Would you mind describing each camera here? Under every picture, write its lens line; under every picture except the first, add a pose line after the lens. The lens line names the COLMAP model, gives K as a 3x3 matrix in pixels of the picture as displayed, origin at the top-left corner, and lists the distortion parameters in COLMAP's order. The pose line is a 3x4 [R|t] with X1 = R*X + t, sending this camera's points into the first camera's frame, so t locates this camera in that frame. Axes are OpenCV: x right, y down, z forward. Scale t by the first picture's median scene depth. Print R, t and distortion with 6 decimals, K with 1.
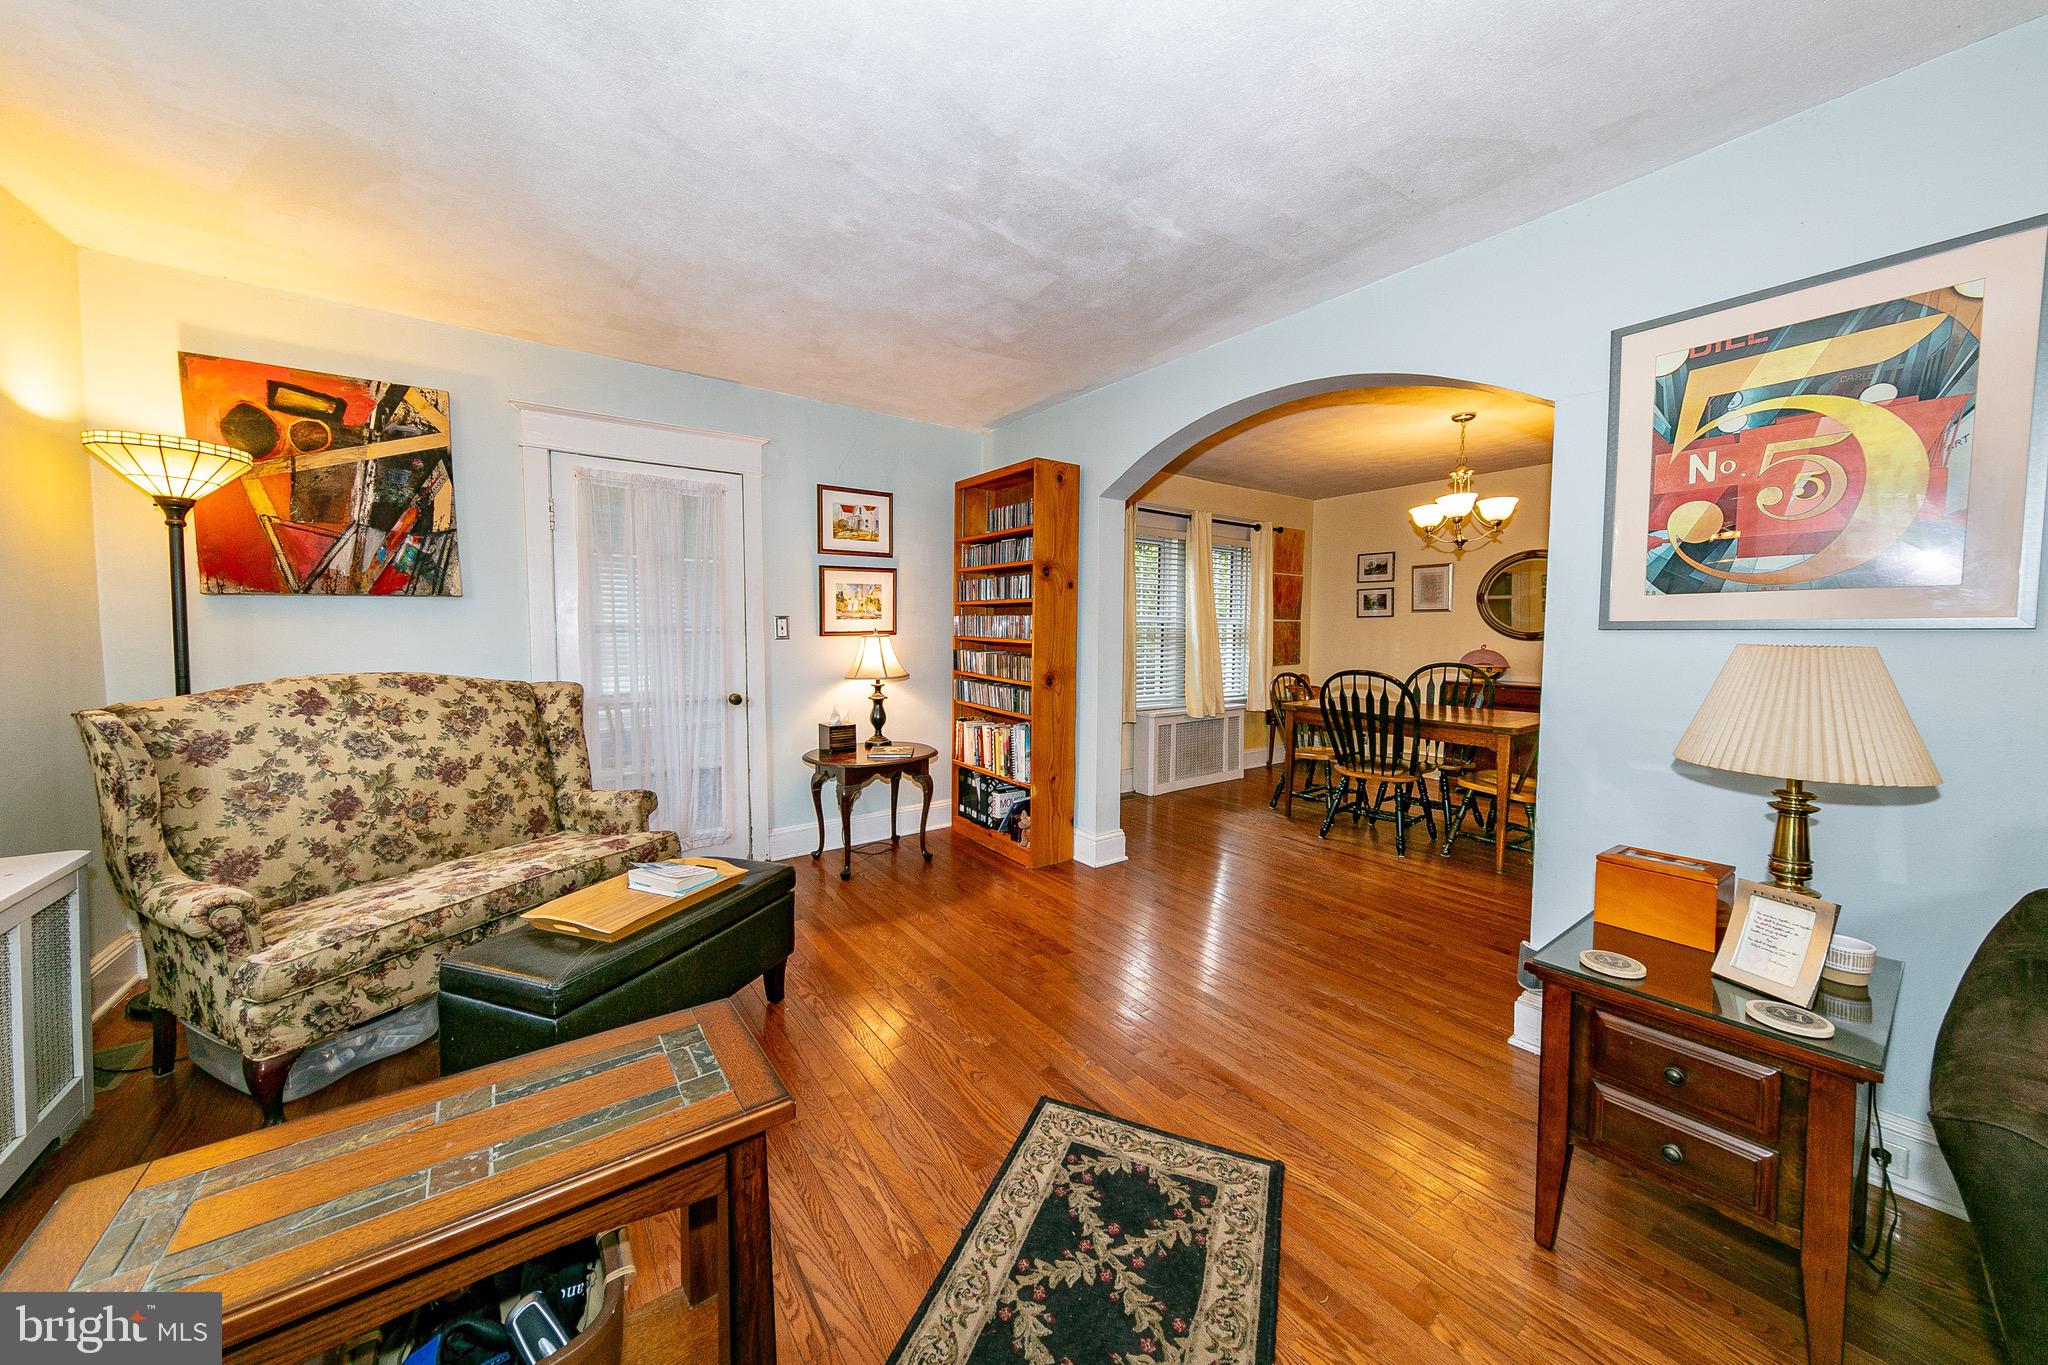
lens RADIAL K [[694.8, 0, 1006.4], [0, 694.8, 668.5], [0, 0, 1]] dist [-0.000003, -0.000093]
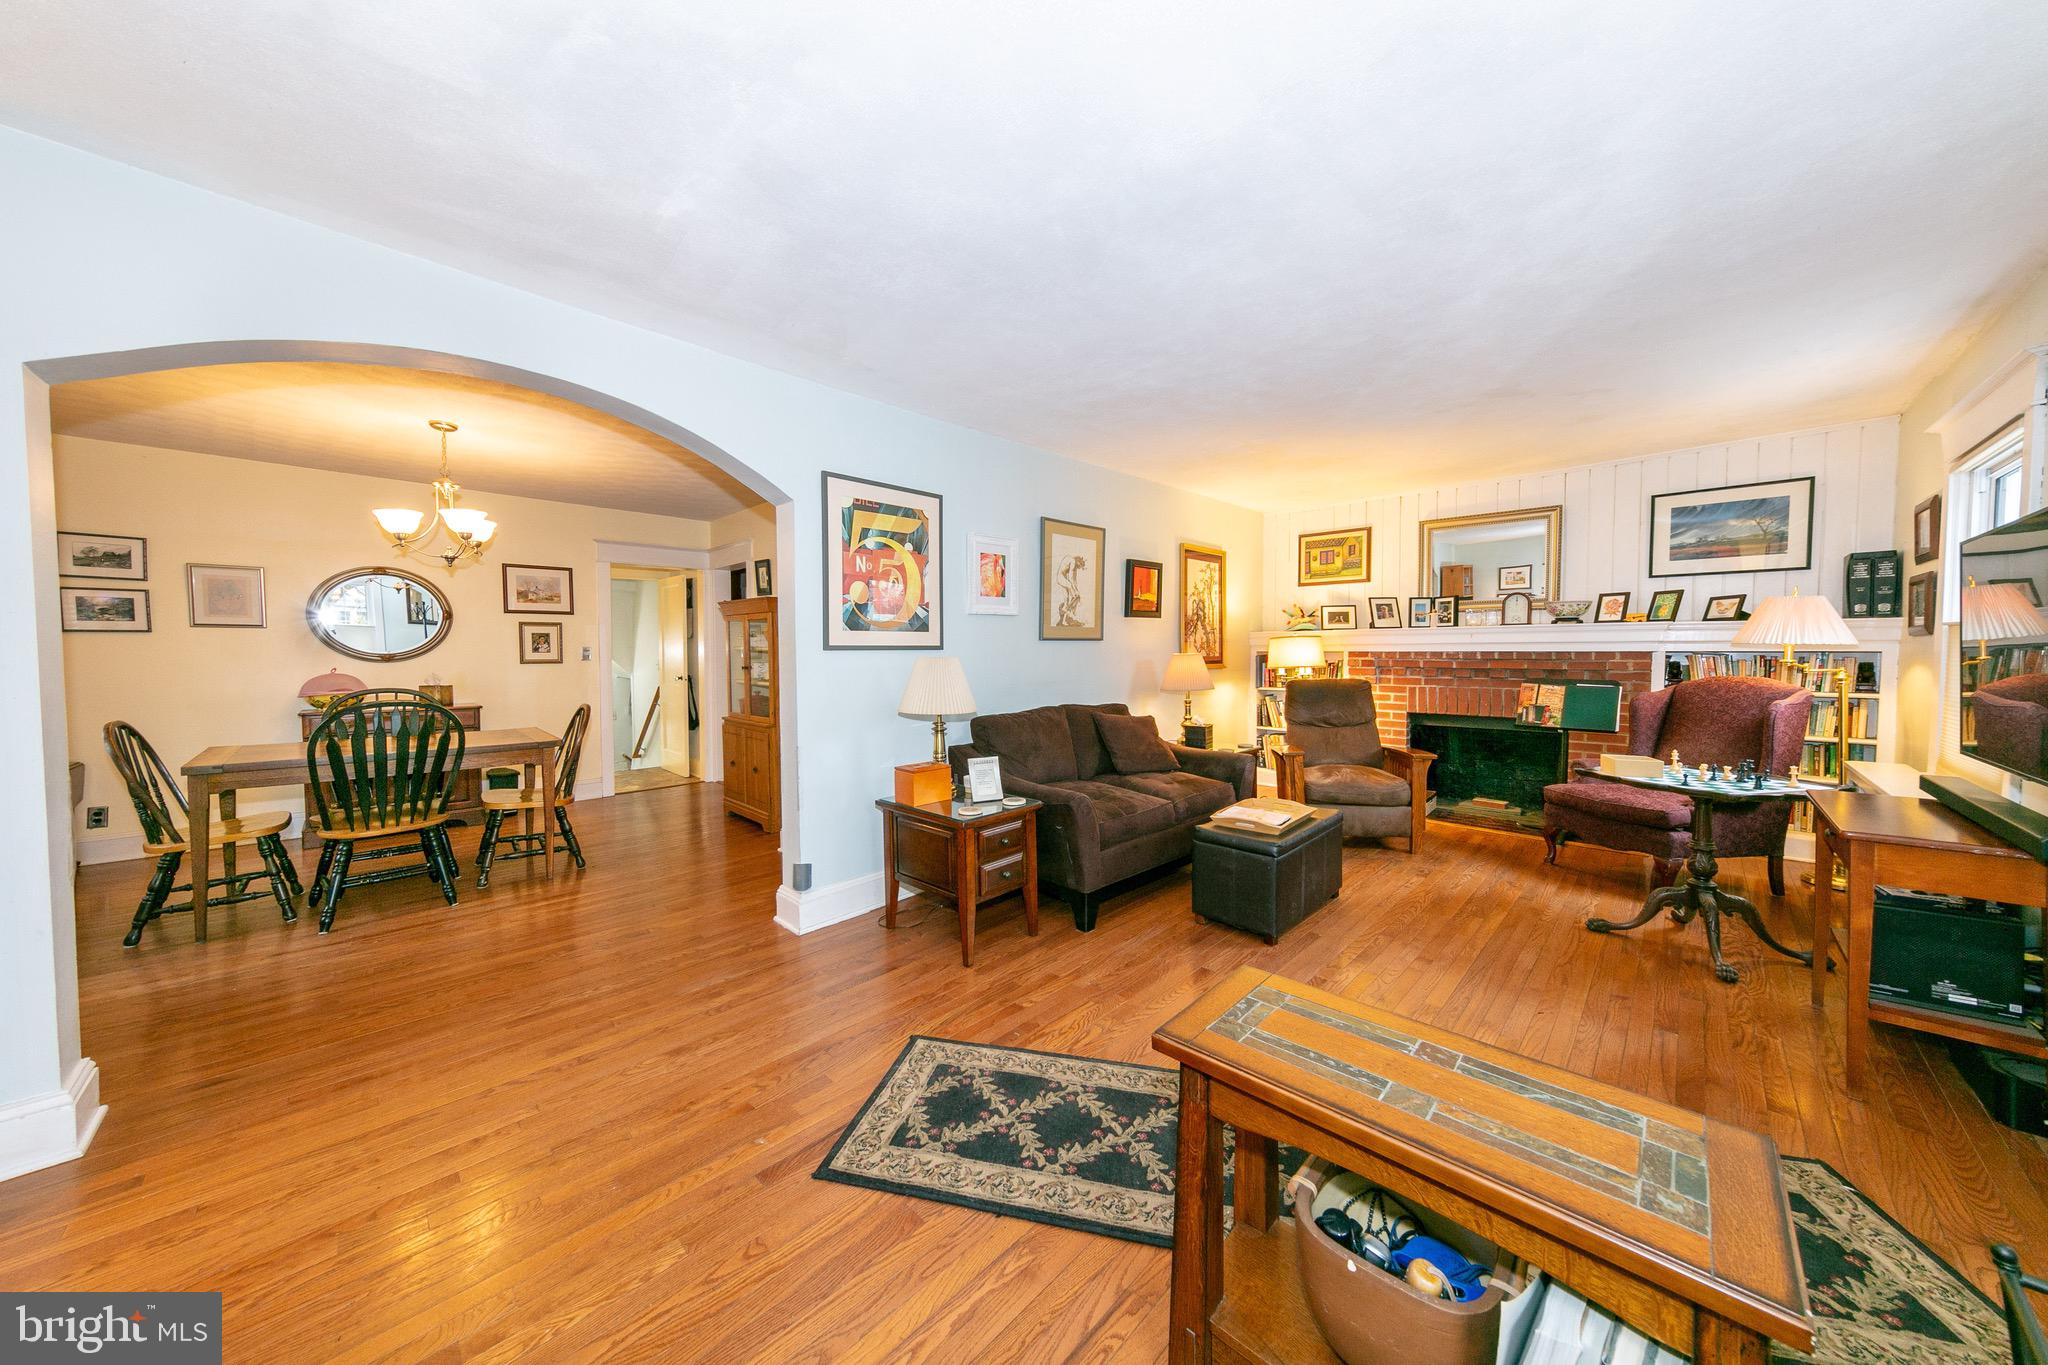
lens RADIAL K [[694.8, 0, 1006.4], [0, 694.8, 668.5], [0, 0, 1]] dist [-0.000003, -0.000093]
pose [[-0.164583, -0.024912, 0.986049, -0.950519], [0.055469, 0.997865, 0.034469, -0.051954], [-0.984802, 0.060368, -0.162850, 0.968989]]
